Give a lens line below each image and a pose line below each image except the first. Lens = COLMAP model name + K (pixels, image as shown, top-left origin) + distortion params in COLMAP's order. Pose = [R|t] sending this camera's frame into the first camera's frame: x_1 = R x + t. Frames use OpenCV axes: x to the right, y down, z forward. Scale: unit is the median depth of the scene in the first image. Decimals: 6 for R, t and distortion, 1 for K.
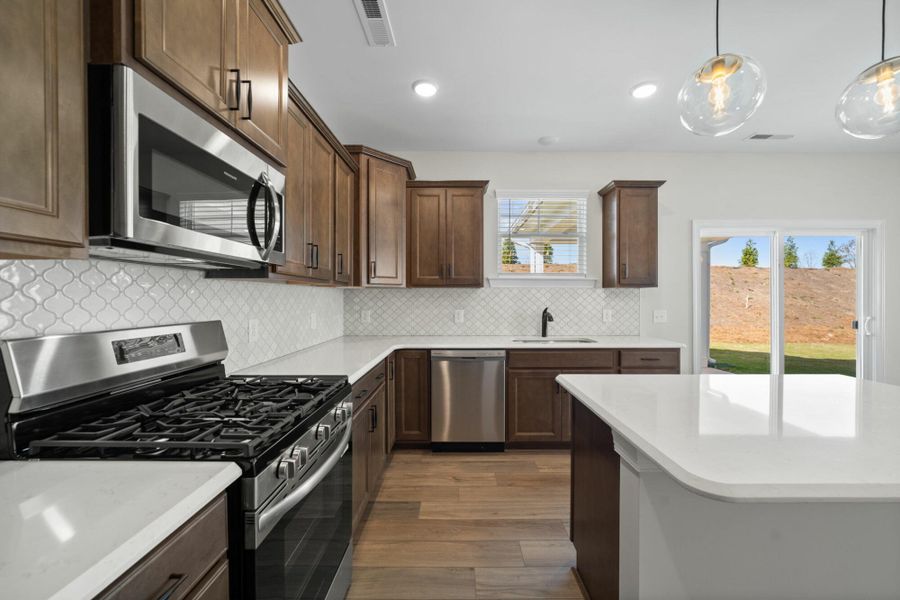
lens RADIAL K [[345.8, 0, 457.4], [0, 345.8, 299.2], [0, 0, 1]] dist [-0.017365, 0.004475]
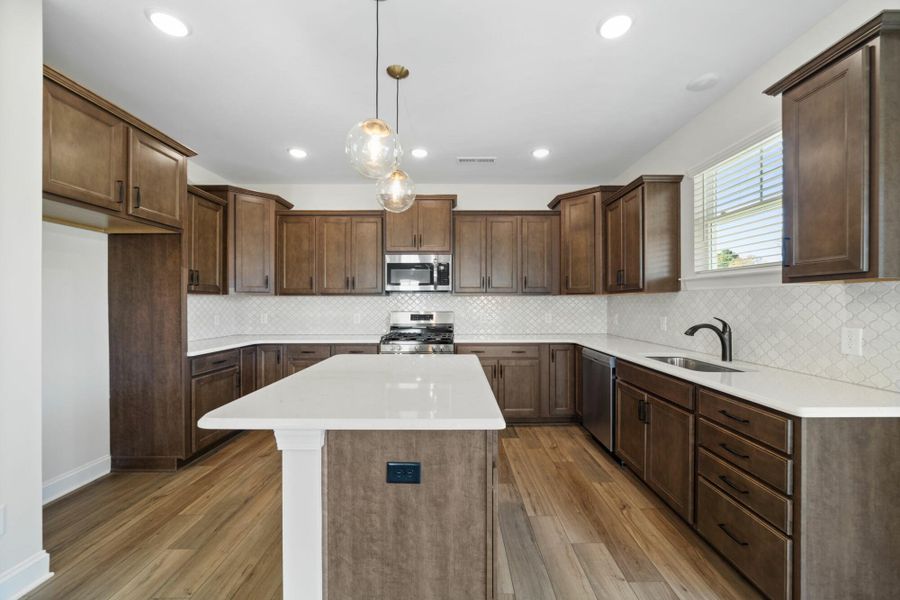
lens RADIAL K [[345.8, 0, 457.8], [0, 345.8, 302.0], [0, 0, 1]] dist [-0.017365, 0.004475]
pose [[0.015208, -0.001427, -0.999883, 1.038029], [-0.004578, 0.999988, -0.001496, -0.003711], [0.999874, 0.004601, 0.015202, 0.521371]]
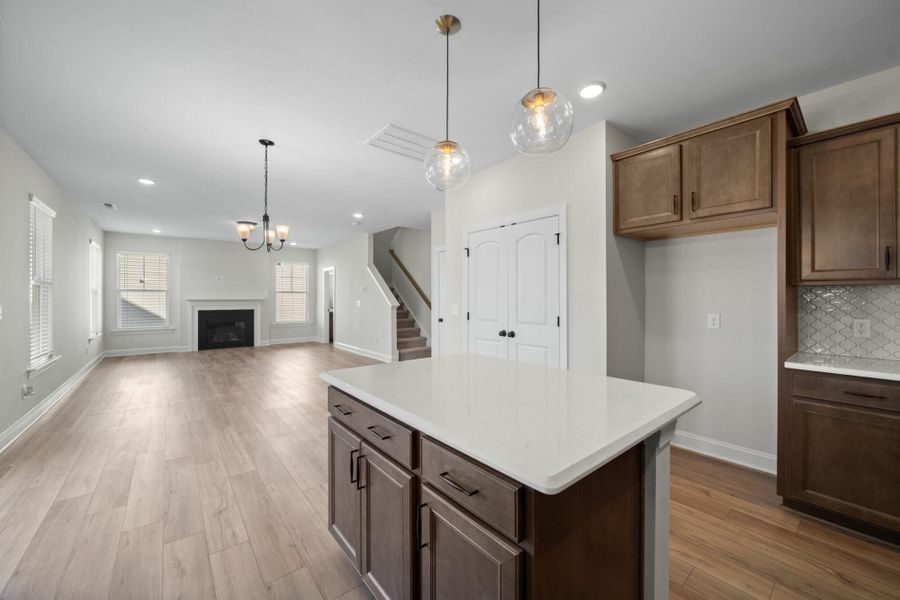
lens RADIAL K [[346.6, 0, 454.2], [0, 346.6, 299.1], [0, 0, 1]] dist [-0.011367, 0.000977]
pose [[-0.642955, -0.002263, 0.765900, 0.030651], [0.003264, 0.999978, 0.005695, -0.003387], [-0.765897, 0.006161, -0.642934, 0.789924]]
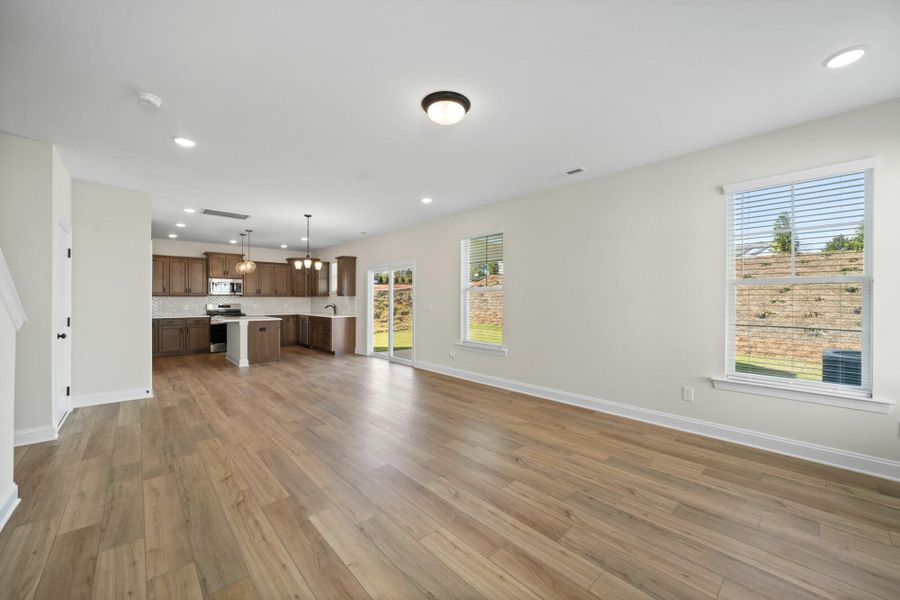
lens RADIAL K [[345.8, 0, 459.0], [0, 345.8, 300.0], [0, 0, 1]] dist [-0.017365, 0.004475]
pose [[0.690039, 0.000791, -0.723771, 3.281279], [-0.004237, 0.999987, -0.002947, -0.000352], [0.723759, 0.005101, 0.690034, -0.195981]]
